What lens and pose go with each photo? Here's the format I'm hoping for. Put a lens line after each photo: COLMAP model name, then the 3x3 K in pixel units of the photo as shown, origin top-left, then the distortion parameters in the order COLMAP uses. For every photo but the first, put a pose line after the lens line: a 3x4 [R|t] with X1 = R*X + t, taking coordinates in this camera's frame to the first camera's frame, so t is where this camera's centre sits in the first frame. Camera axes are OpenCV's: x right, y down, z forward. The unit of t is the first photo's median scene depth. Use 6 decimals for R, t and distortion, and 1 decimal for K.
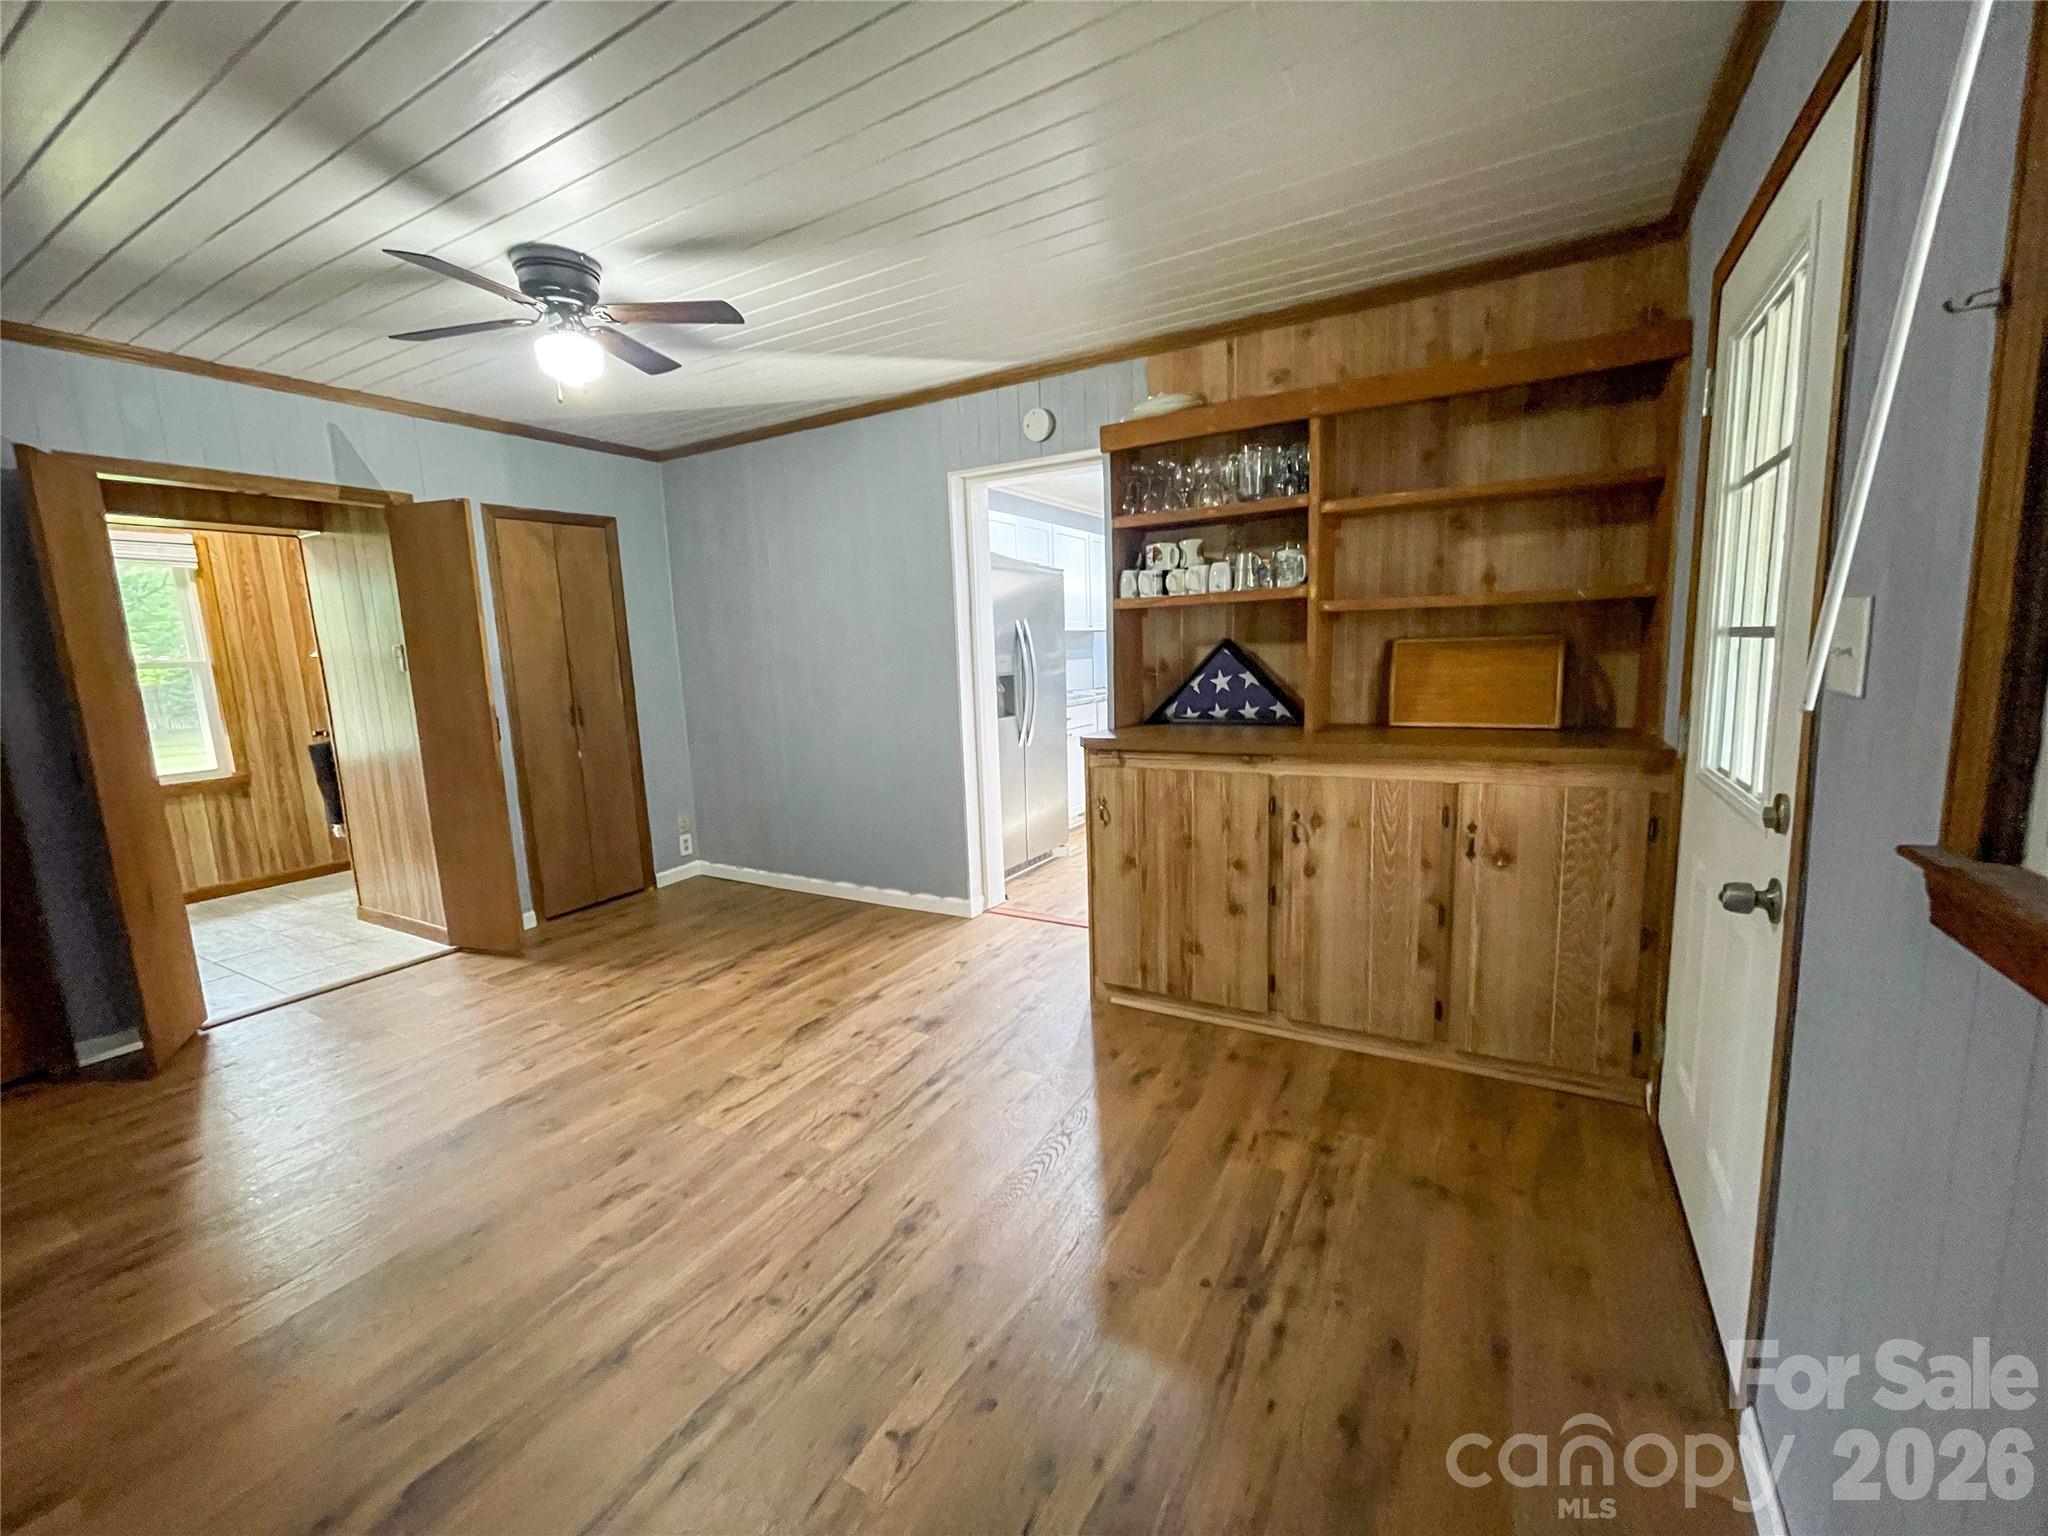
lens RADIAL K [[826.1, 0, 1023.0], [0, 826.1, 767.7], [0, 0, 1]] dist [-0.007654, 0.001836]
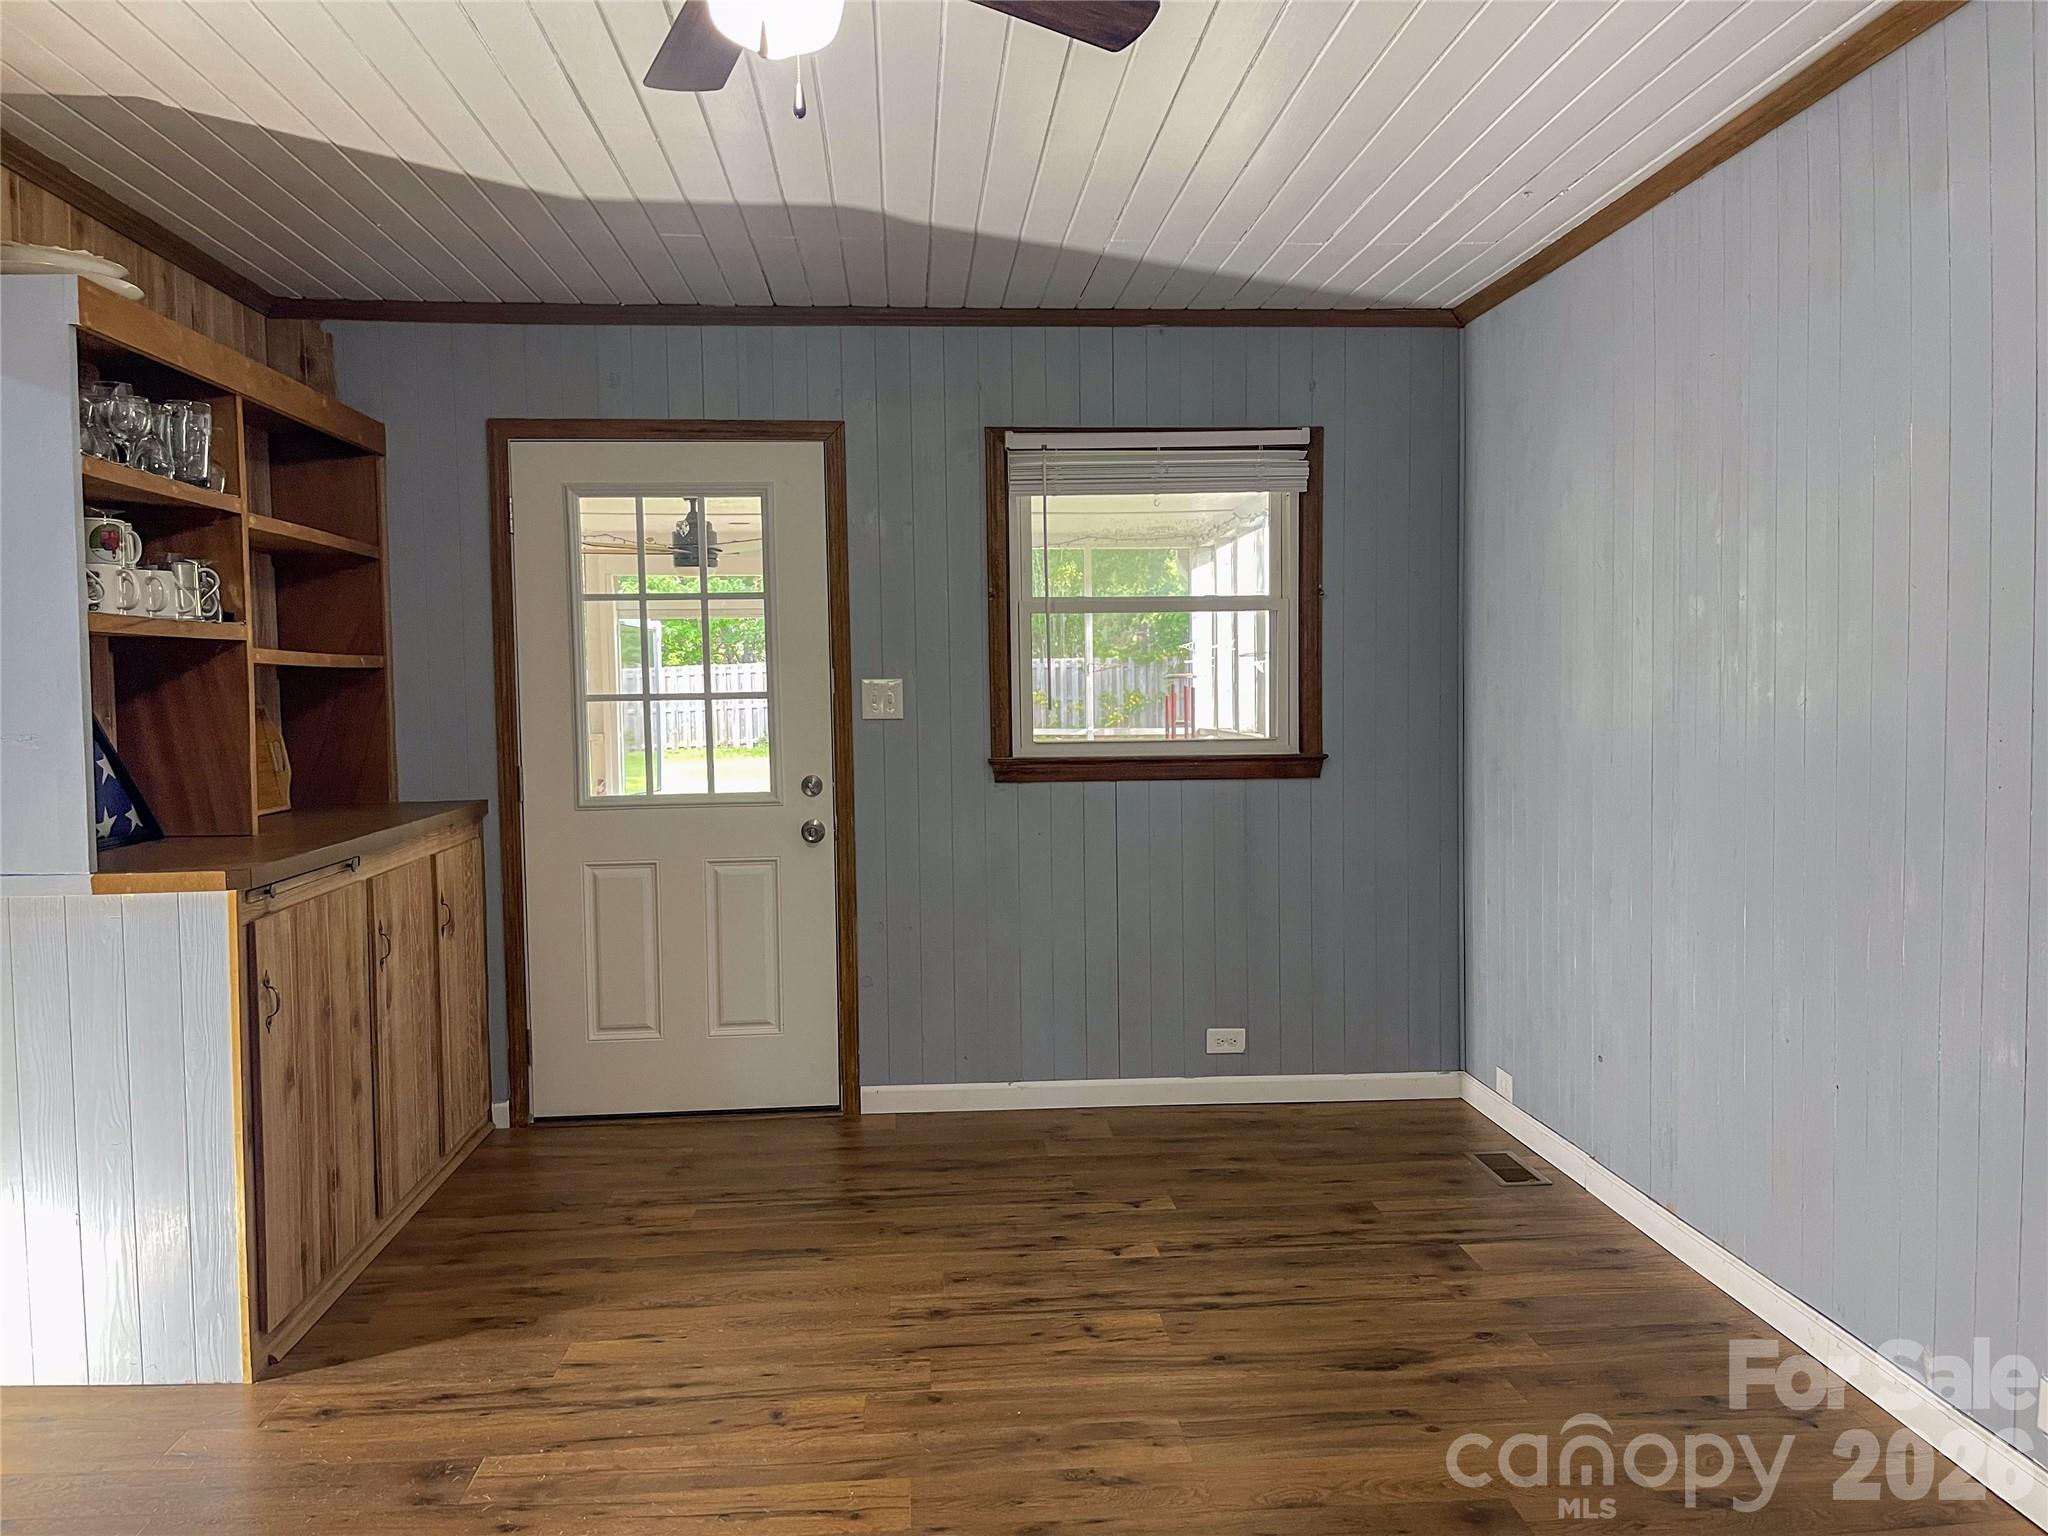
lens RADIAL K [[1538.1, 0, 1021.5], [0, 1538.1, 764.9], [0, 0, 1]] dist [0.045864, -0.009230]
pose [[-0.561484, 0.001029, 0.827487, -1.603374], [0.157038, 0.981959, 0.105336, -0.201878], [-0.812450, 0.189091, -0.551515, 1.750052]]
